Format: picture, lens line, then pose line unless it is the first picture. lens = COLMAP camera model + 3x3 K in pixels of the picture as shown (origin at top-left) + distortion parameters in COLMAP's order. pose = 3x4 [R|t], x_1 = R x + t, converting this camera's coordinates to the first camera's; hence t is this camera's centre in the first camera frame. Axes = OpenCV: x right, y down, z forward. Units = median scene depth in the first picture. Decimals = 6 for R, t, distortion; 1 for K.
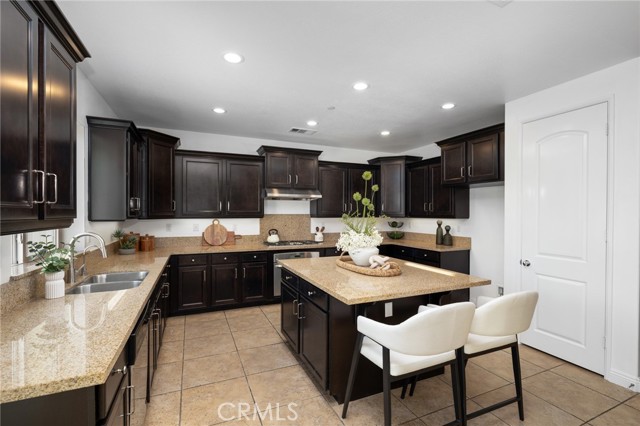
lens RADIAL K [[287.7, 0, 321.5], [0, 287.7, 213.3], [0, 0, 1]] dist [-0.000959, -0.000201]
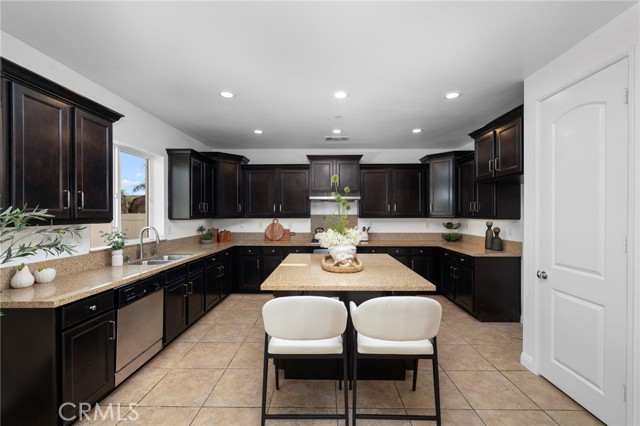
lens RADIAL K [[272.2, 0, 320.0], [0, 272.2, 213.0], [0, 0, 1]] dist [0.001434, 0.000273]
pose [[0.907958, -0.004174, -0.419041, 0.298480], [0.002194, 0.999984, -0.005207, 0.001764], [0.419056, 0.003808, 0.907952, 0.029647]]
